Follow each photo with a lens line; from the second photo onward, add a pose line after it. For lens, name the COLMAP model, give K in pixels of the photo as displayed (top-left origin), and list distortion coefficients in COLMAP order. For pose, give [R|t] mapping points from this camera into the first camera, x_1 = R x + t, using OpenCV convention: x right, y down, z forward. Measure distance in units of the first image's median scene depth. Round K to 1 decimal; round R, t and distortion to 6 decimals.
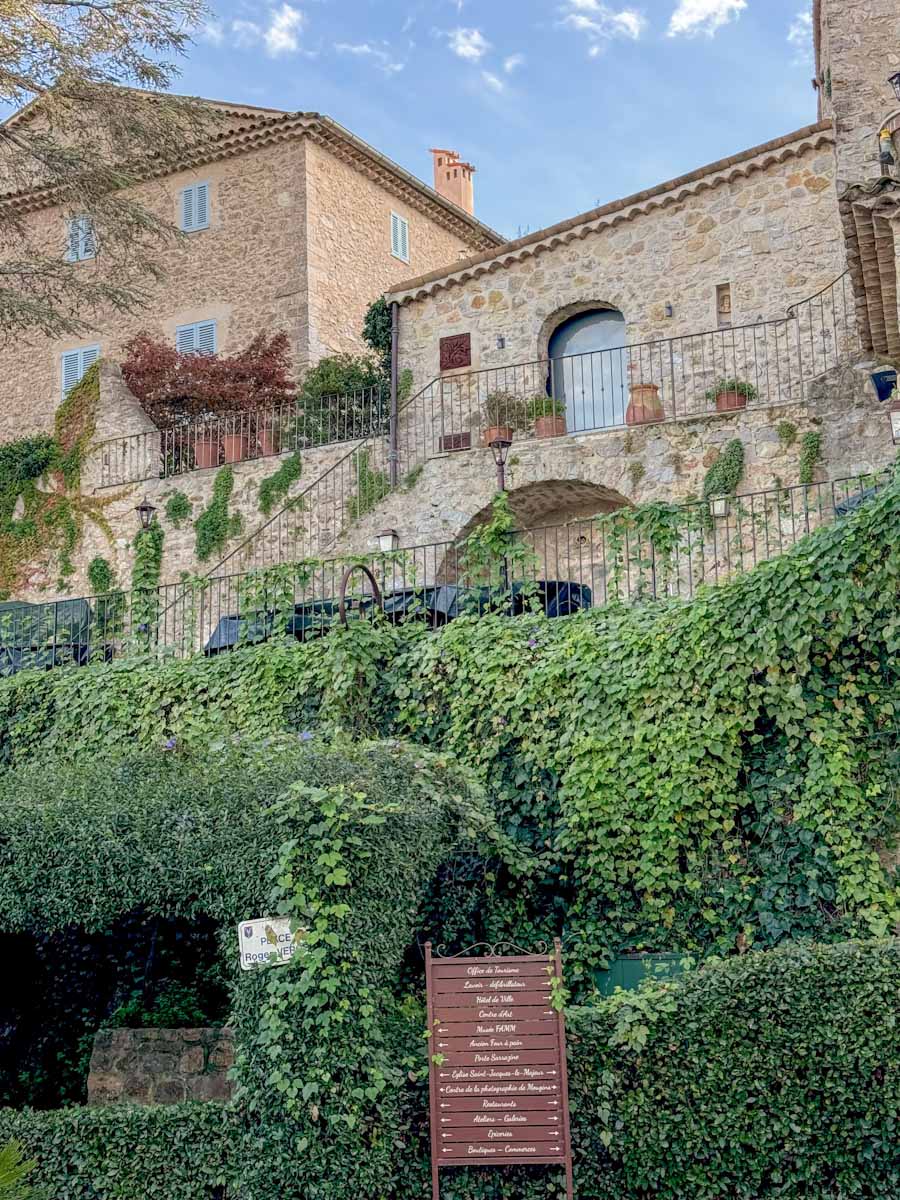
lens RADIAL K [[1753.4, 0, 450.0], [0, 1753.4, 600.0], [0, 0, 1]] dist [0.142270, -0.070445]
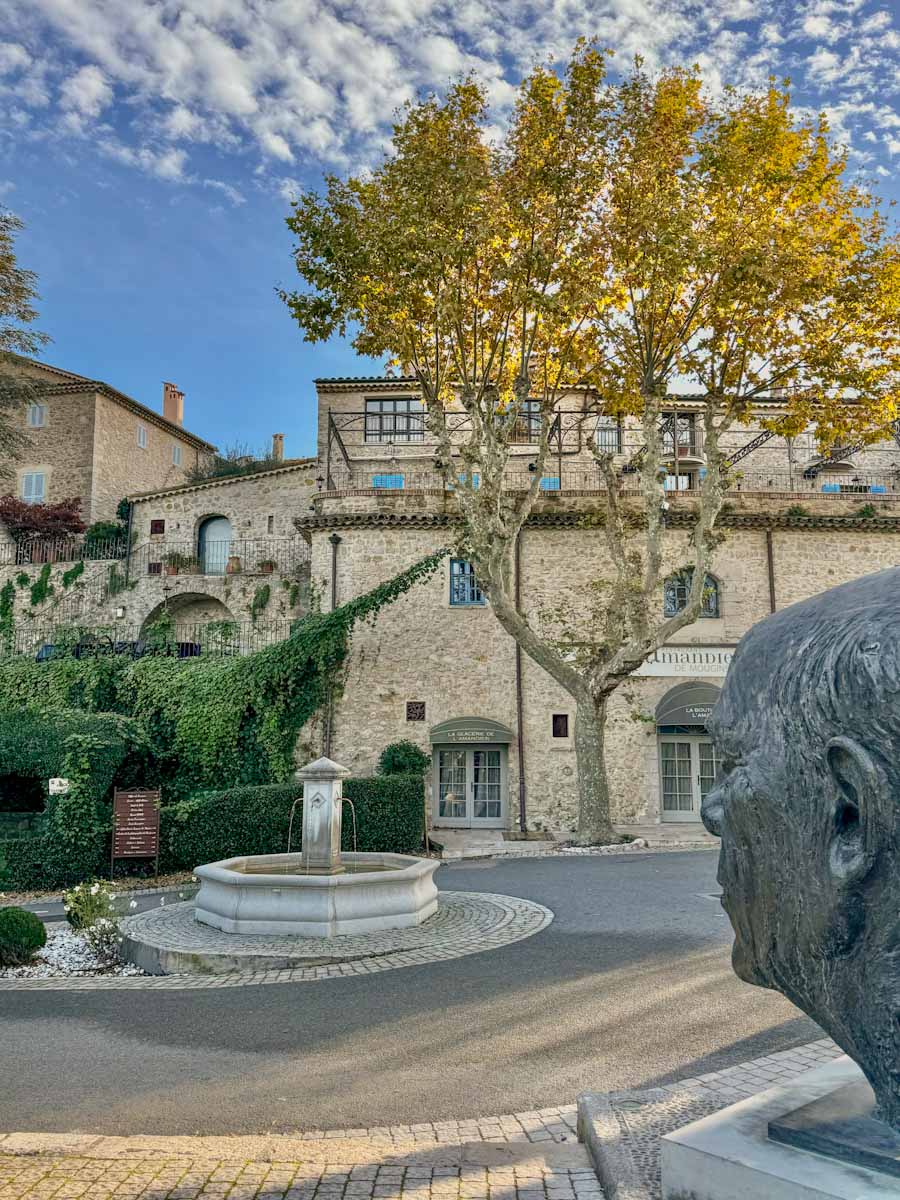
lens RADIAL K [[1006.1, 0, 450.0], [0, 1006.1, 600.0], [0, 0, 1]] dist [0.190746, -0.424160]
pose [[0.963611, 0.062484, 0.259901, 0.046974], [-0.071226, 0.997163, 0.024347, -0.157143], [-0.257643, -0.041973, 0.965328, -0.627146]]
